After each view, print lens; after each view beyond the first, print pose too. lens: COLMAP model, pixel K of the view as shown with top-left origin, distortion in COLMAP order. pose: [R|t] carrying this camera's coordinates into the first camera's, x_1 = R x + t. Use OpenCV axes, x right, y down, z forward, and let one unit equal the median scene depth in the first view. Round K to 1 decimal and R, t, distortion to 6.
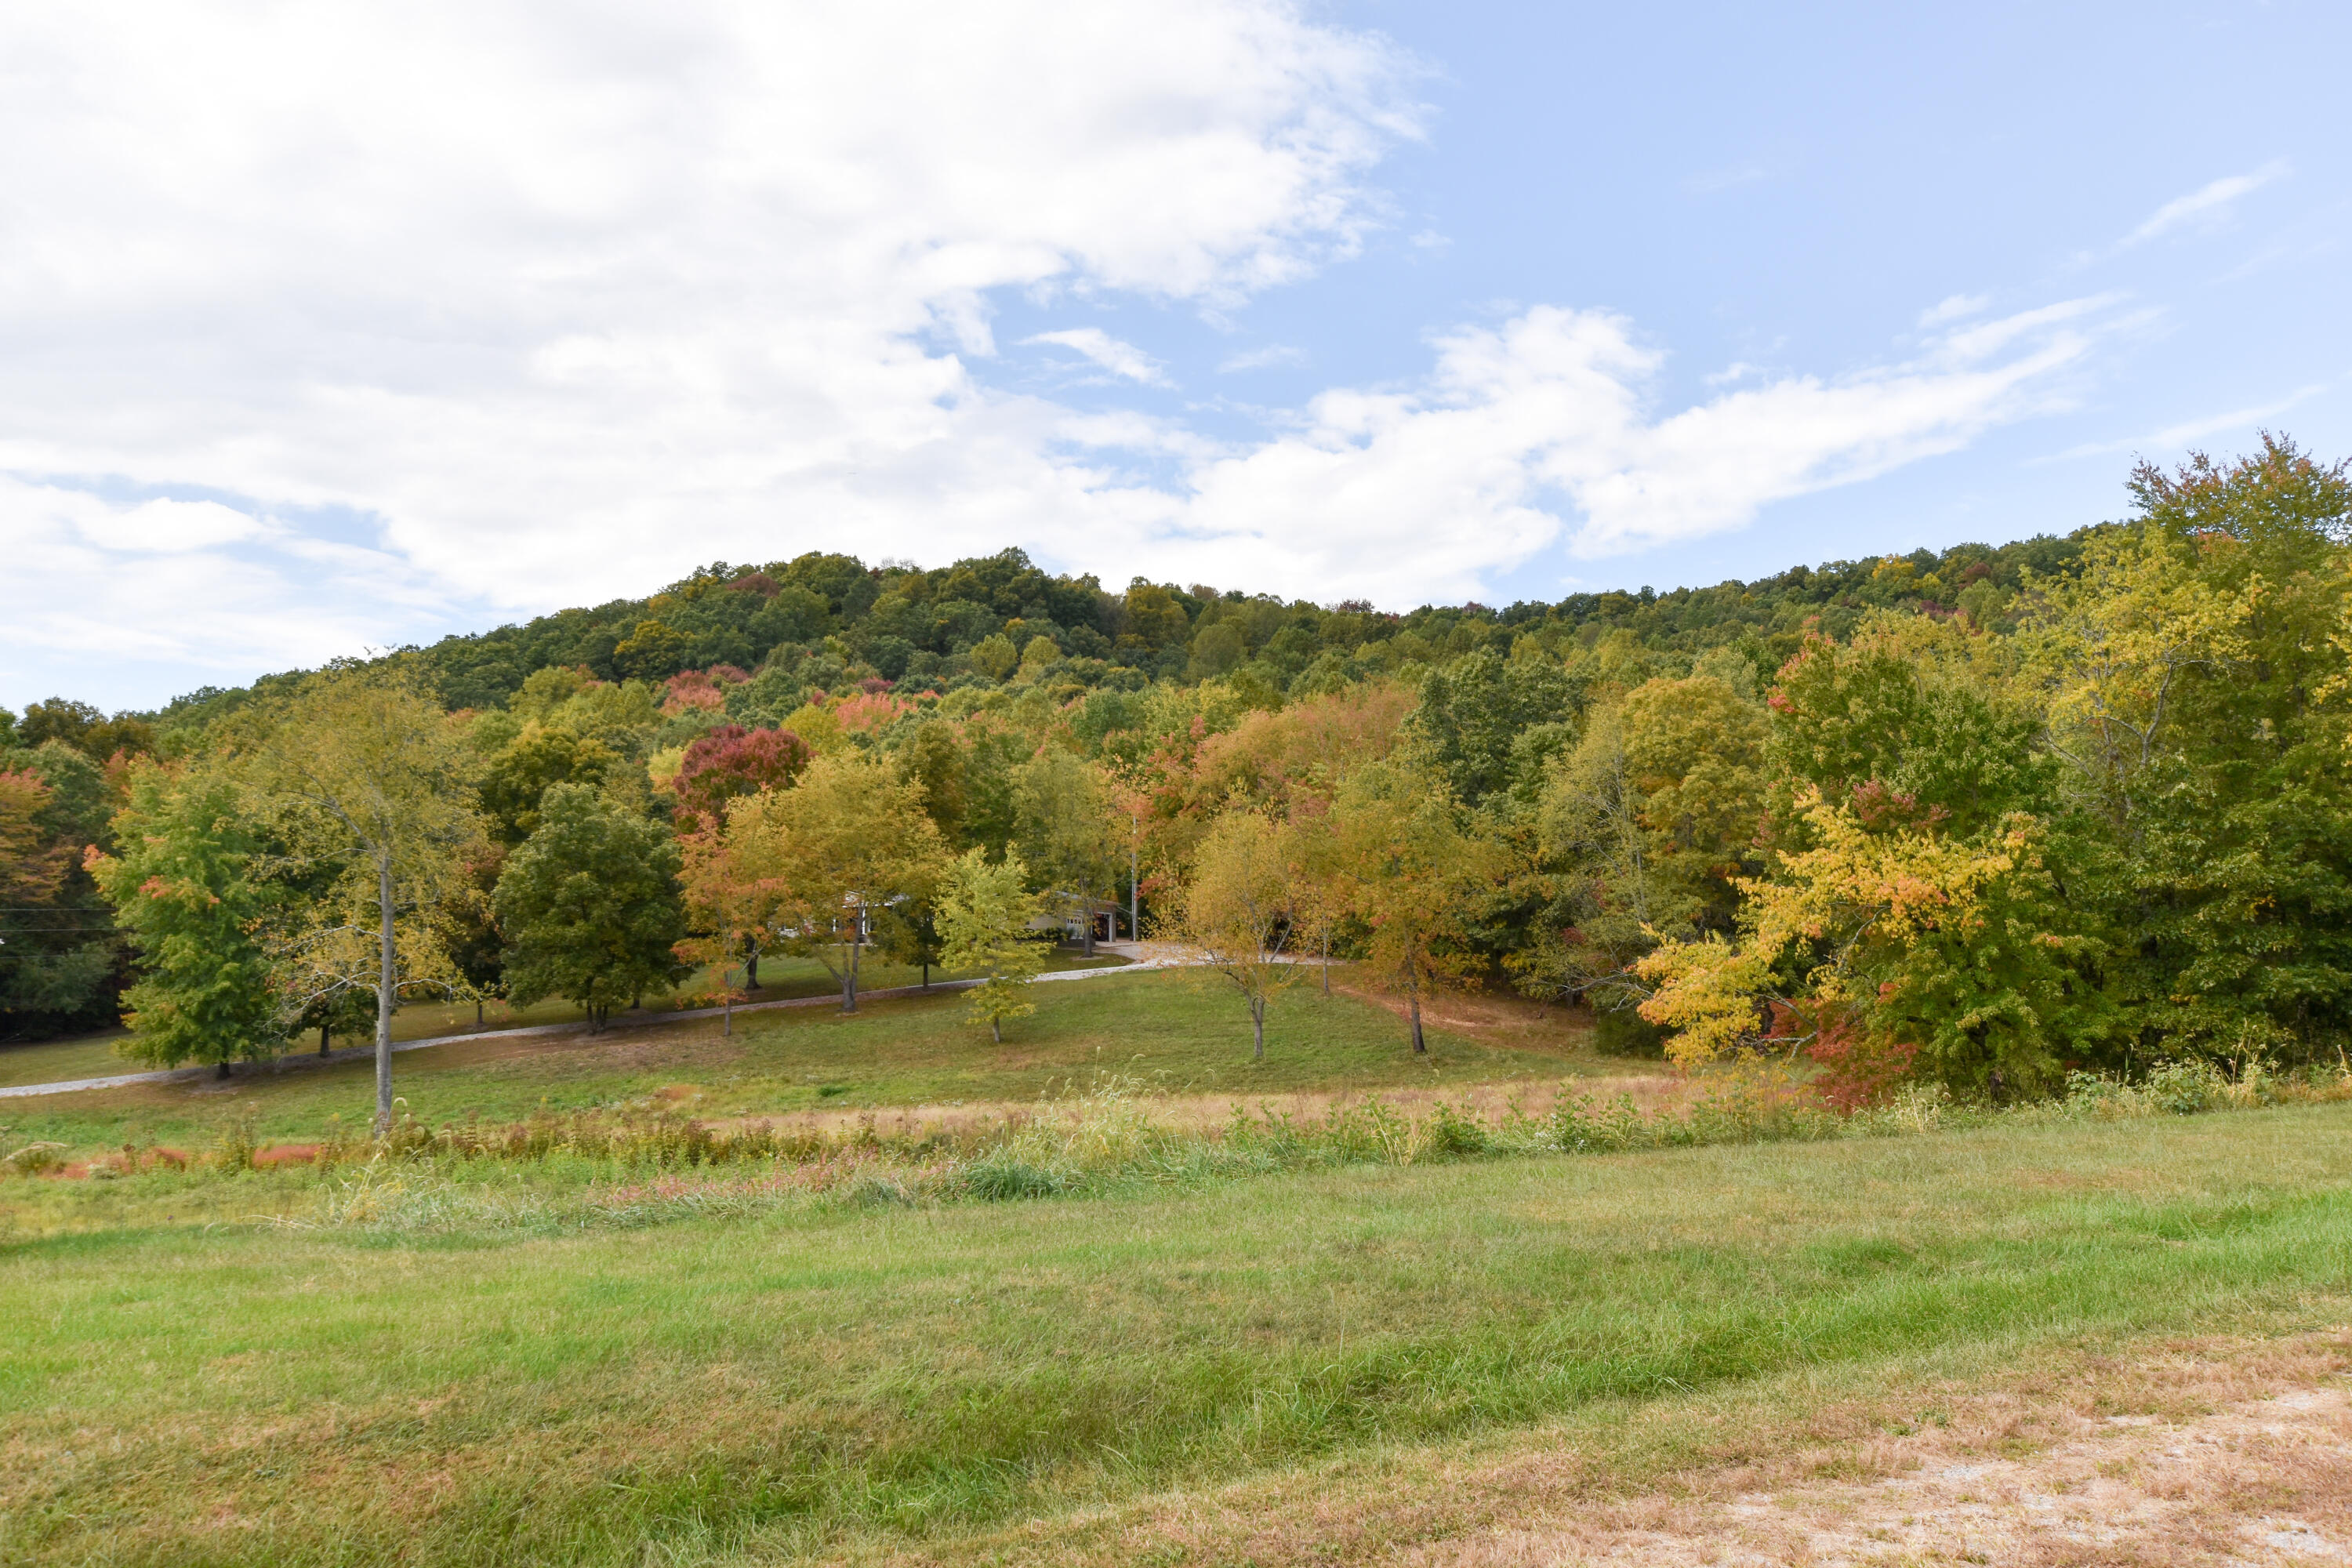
lens RADIAL K [[1947.5, 0, 1176.0], [0, 1947.5, 784.0], [0, 0, 1]] dist [-0.001126, 0.039728]
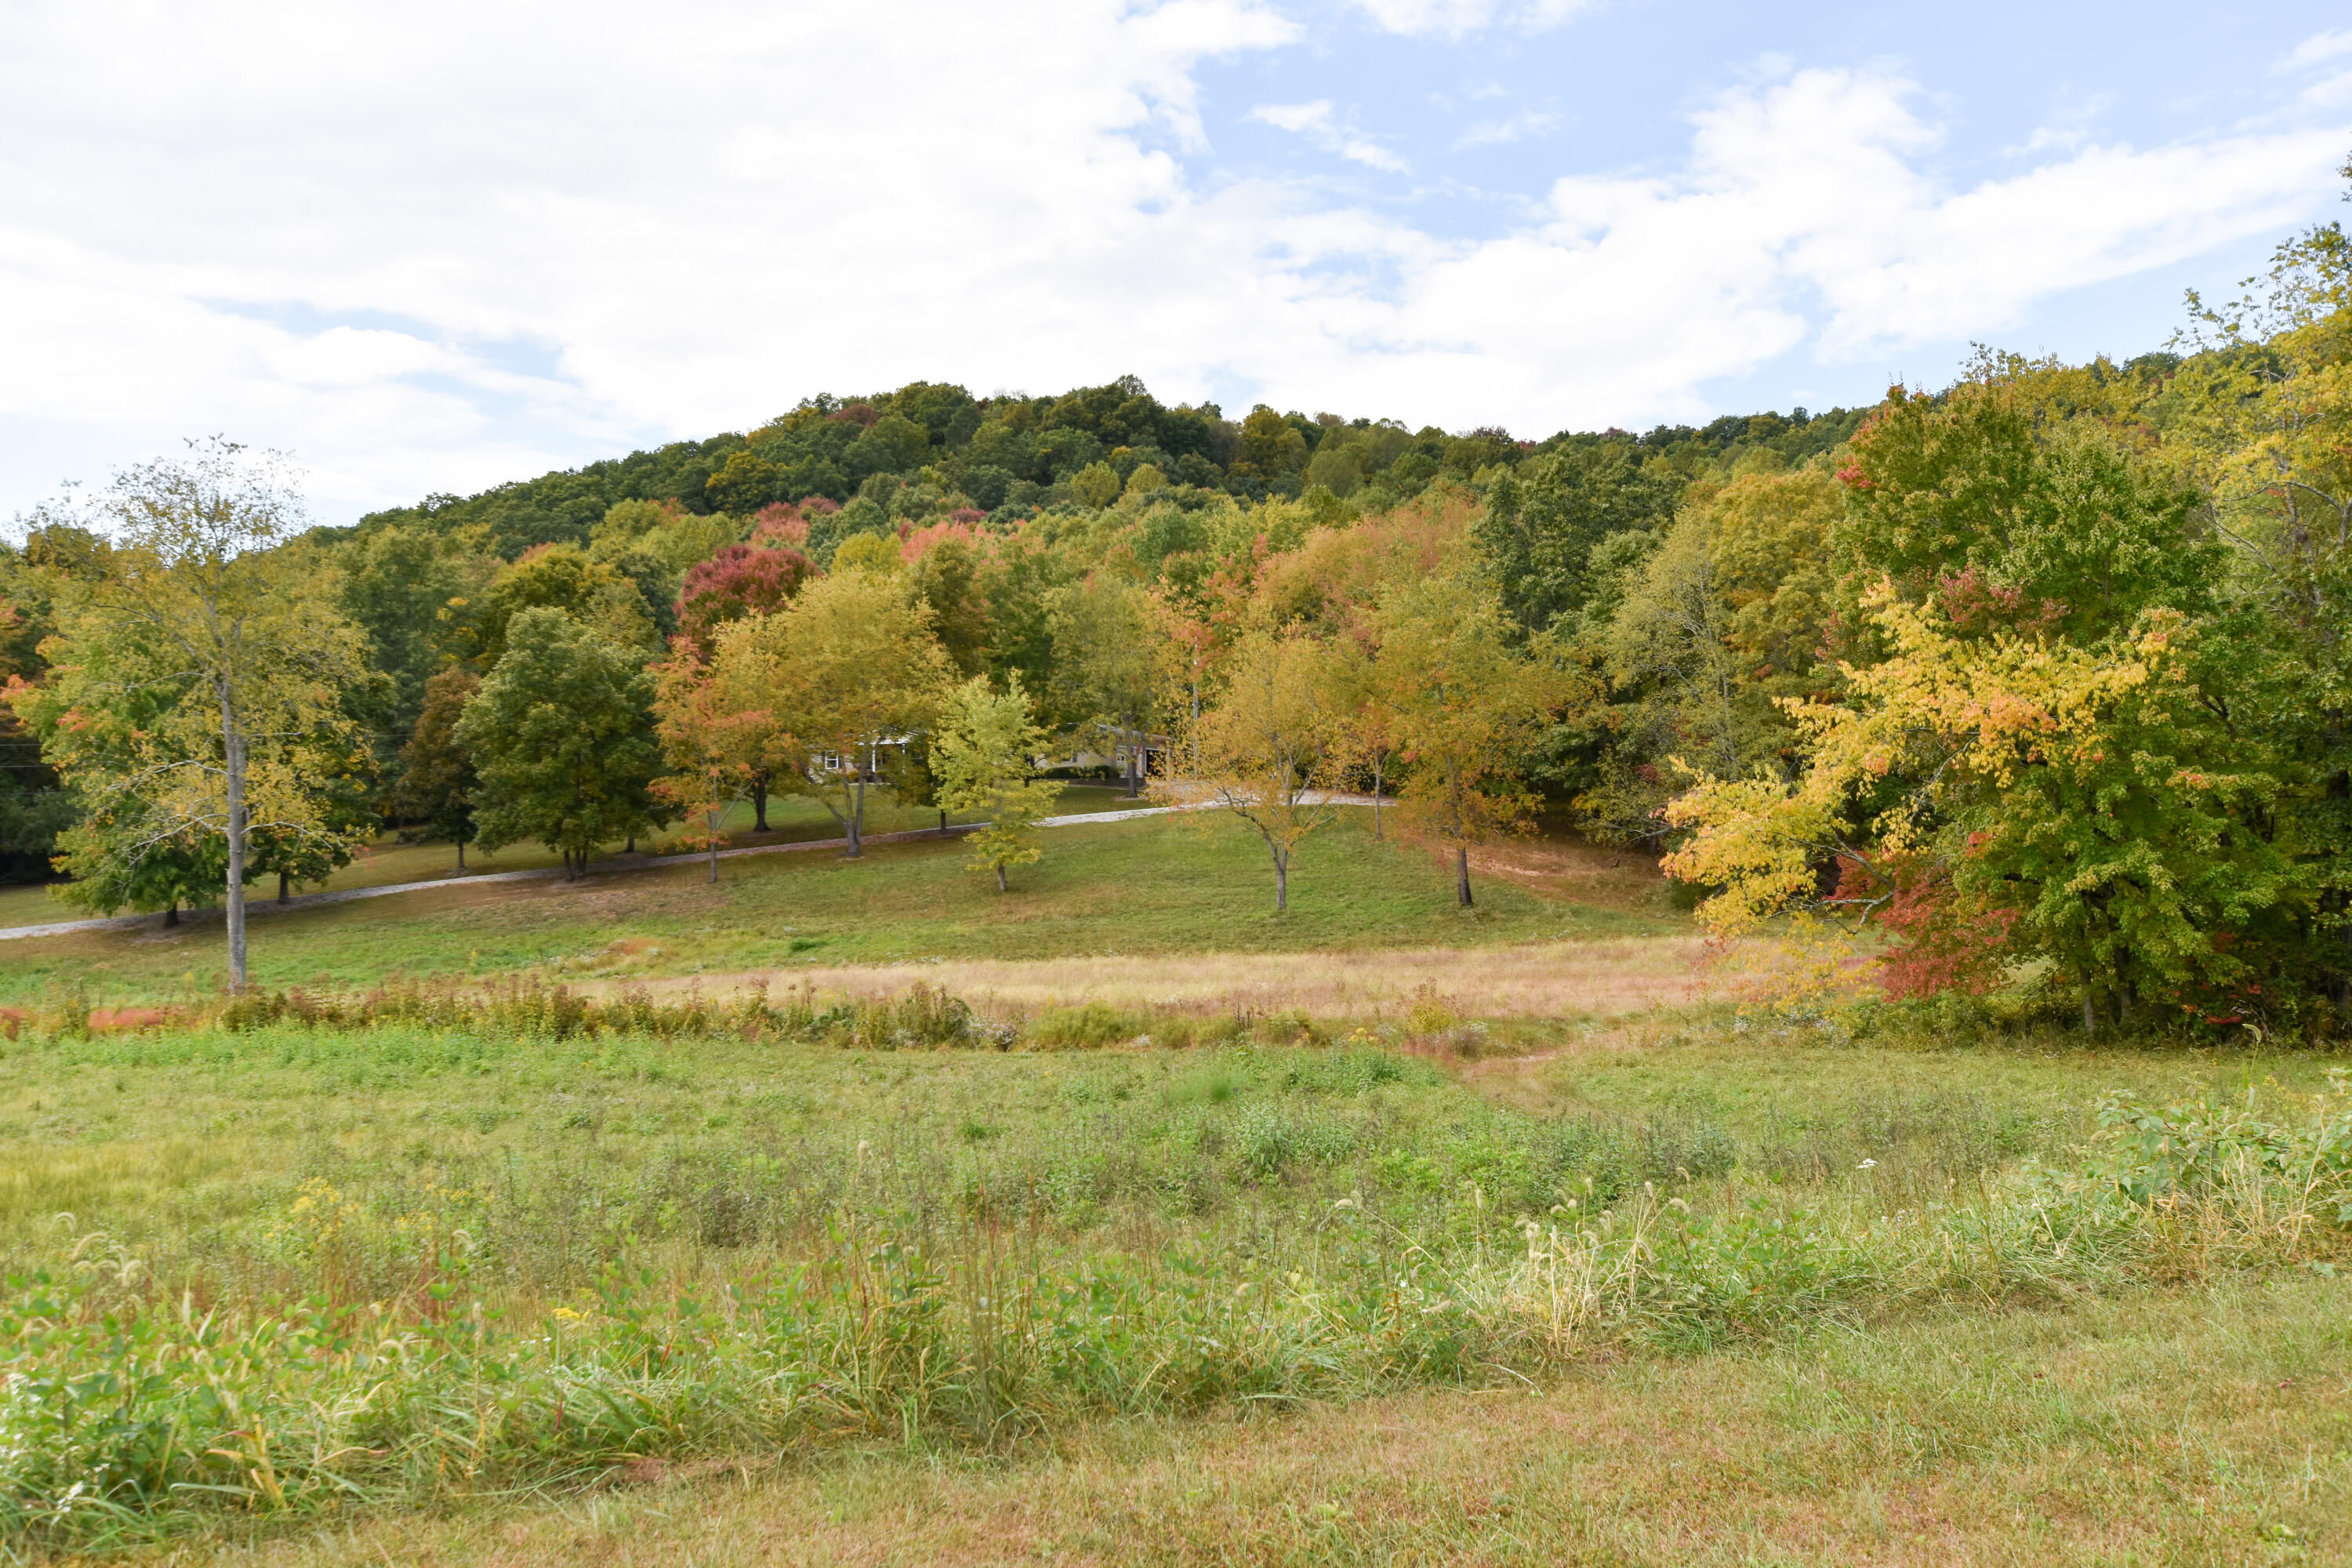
lens RADIAL K [[1959.9, 0, 1166.7], [0, 1959.9, 777.9], [0, 0, 1]] dist [-0.010748, 0.074733]
pose [[0.997050, 0.000199, -0.076754, 0.053482], [0.005838, 0.996904, 0.078413, 0.009283], [0.076532, -0.078630, 0.993962, 0.105401]]
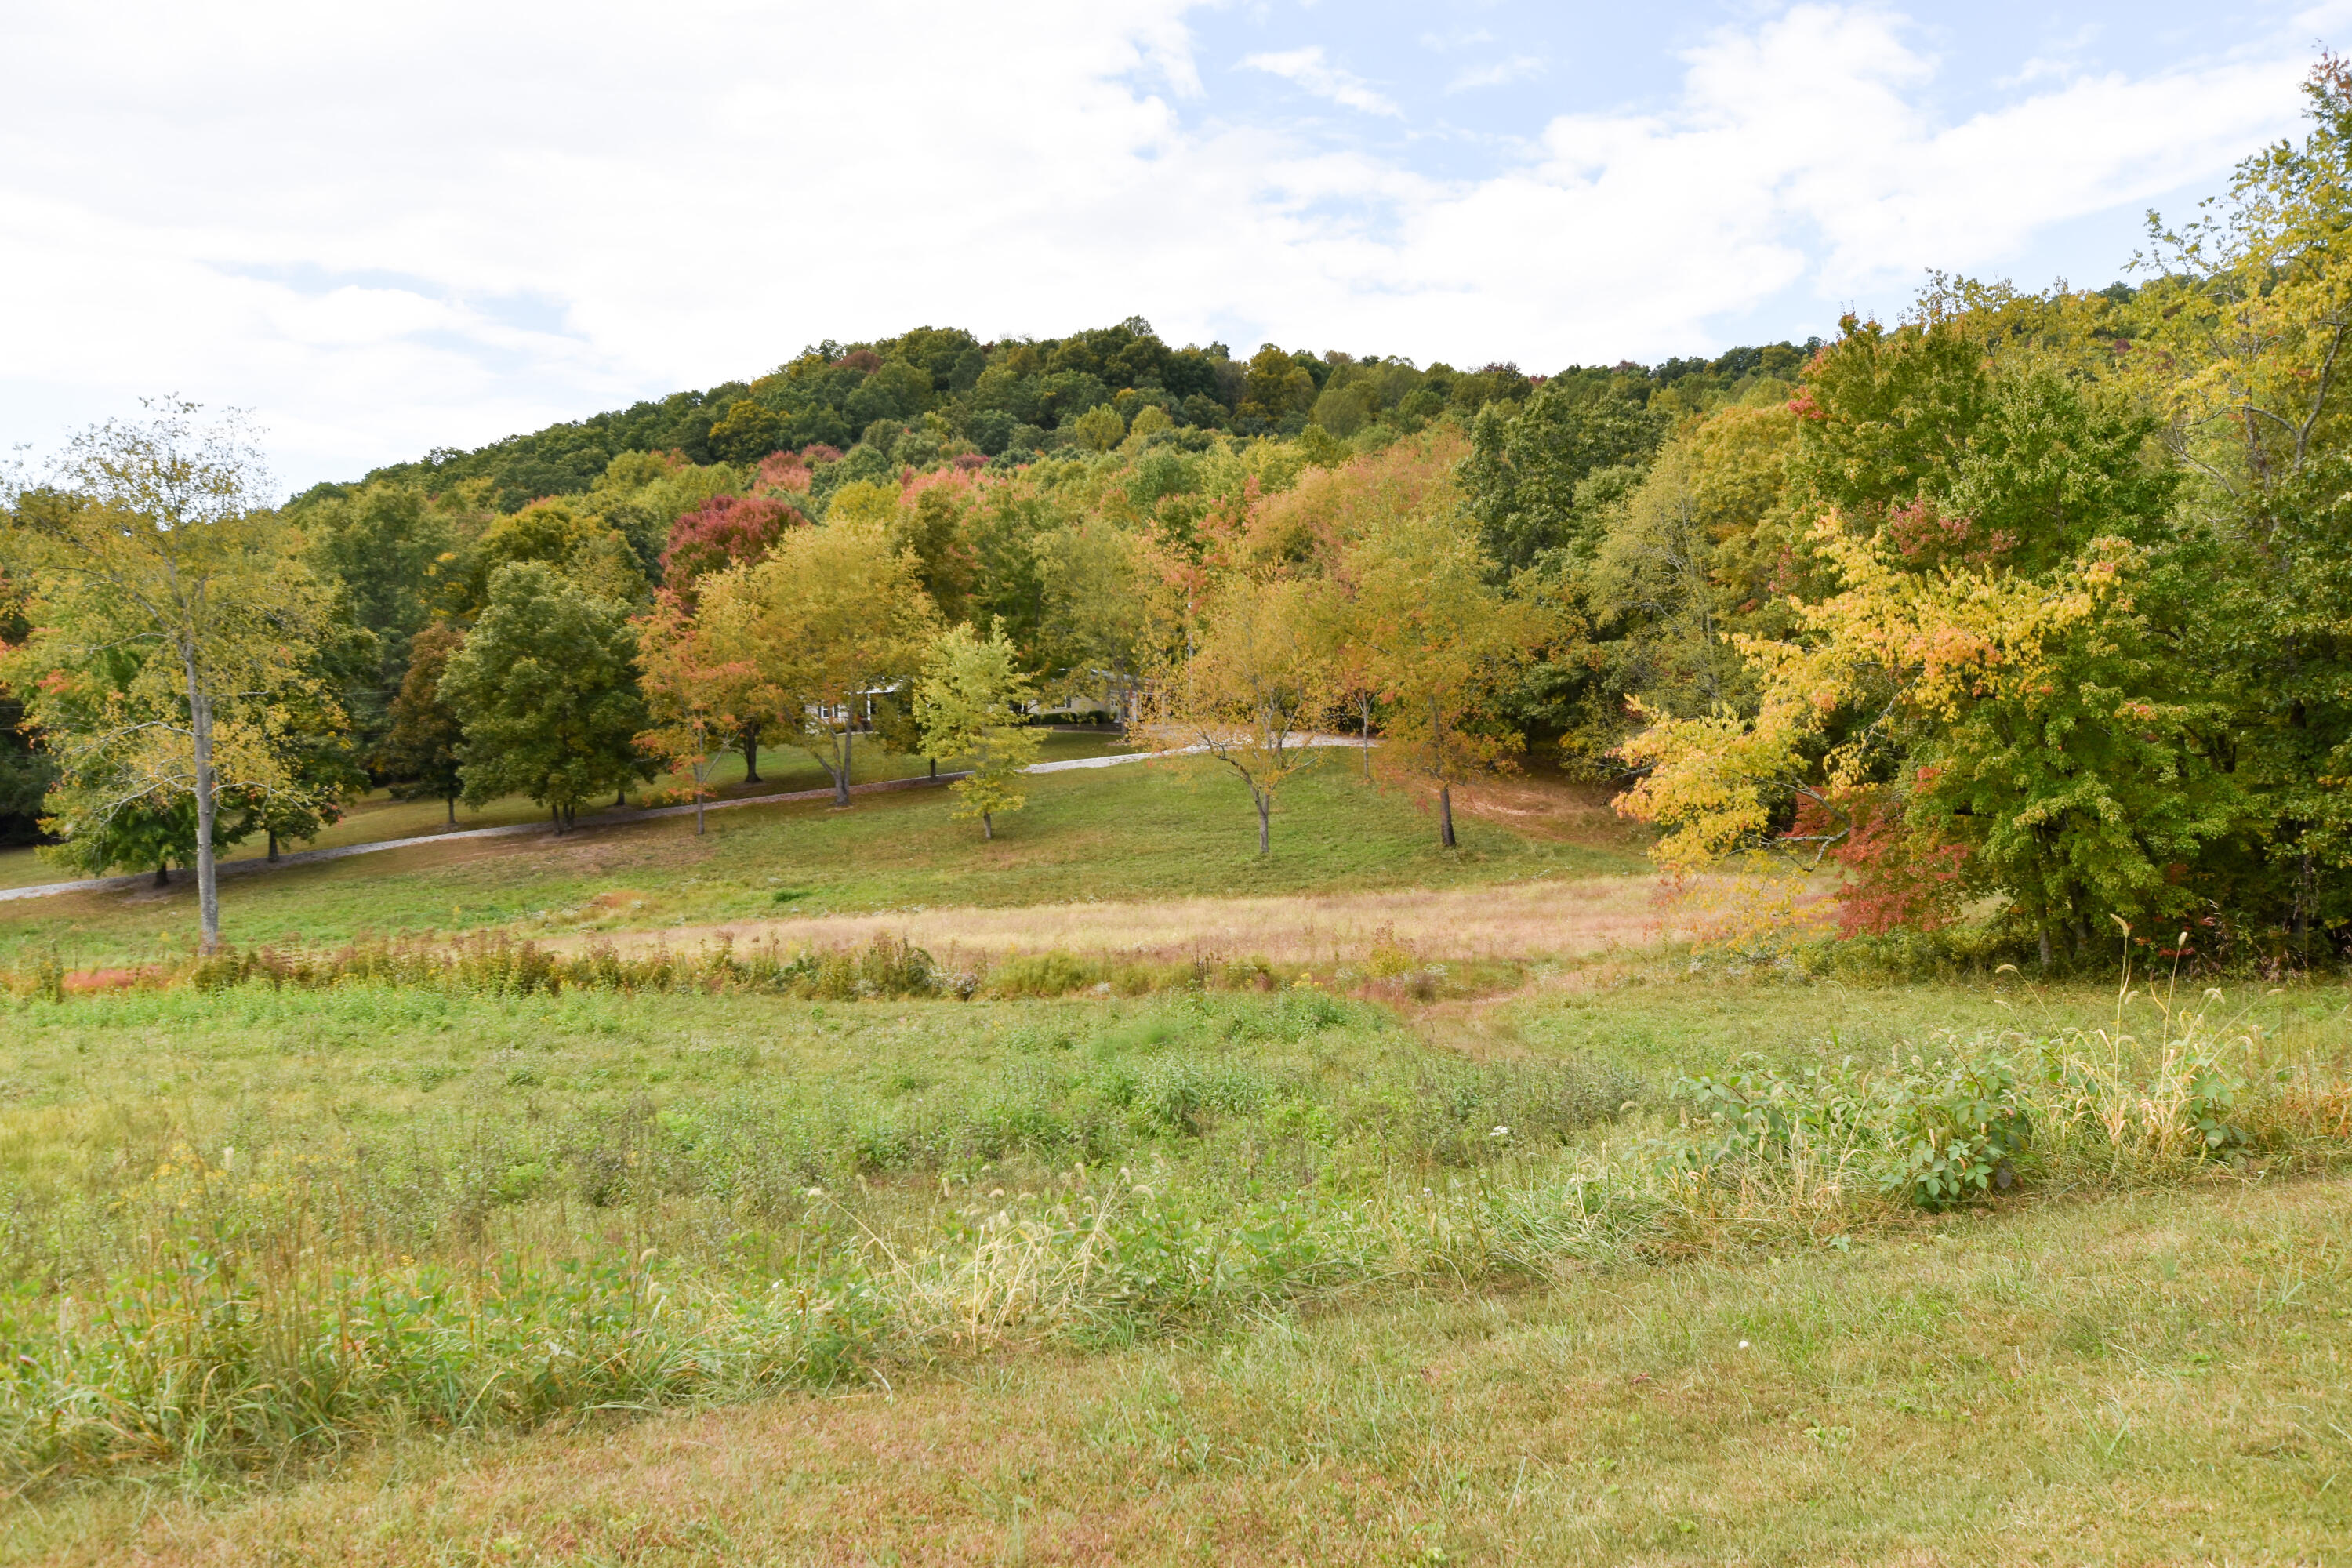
lens RADIAL K [[1959.9, 0, 1166.7], [0, 1959.9, 777.9], [0, 0, 1]] dist [-0.010748, 0.074733]
pose [[0.996160, -0.012991, -0.086585, 0.068941], [0.022280, 0.993989, 0.107190, 0.008922], [0.084672, -0.108708, 0.990461, 0.109141]]
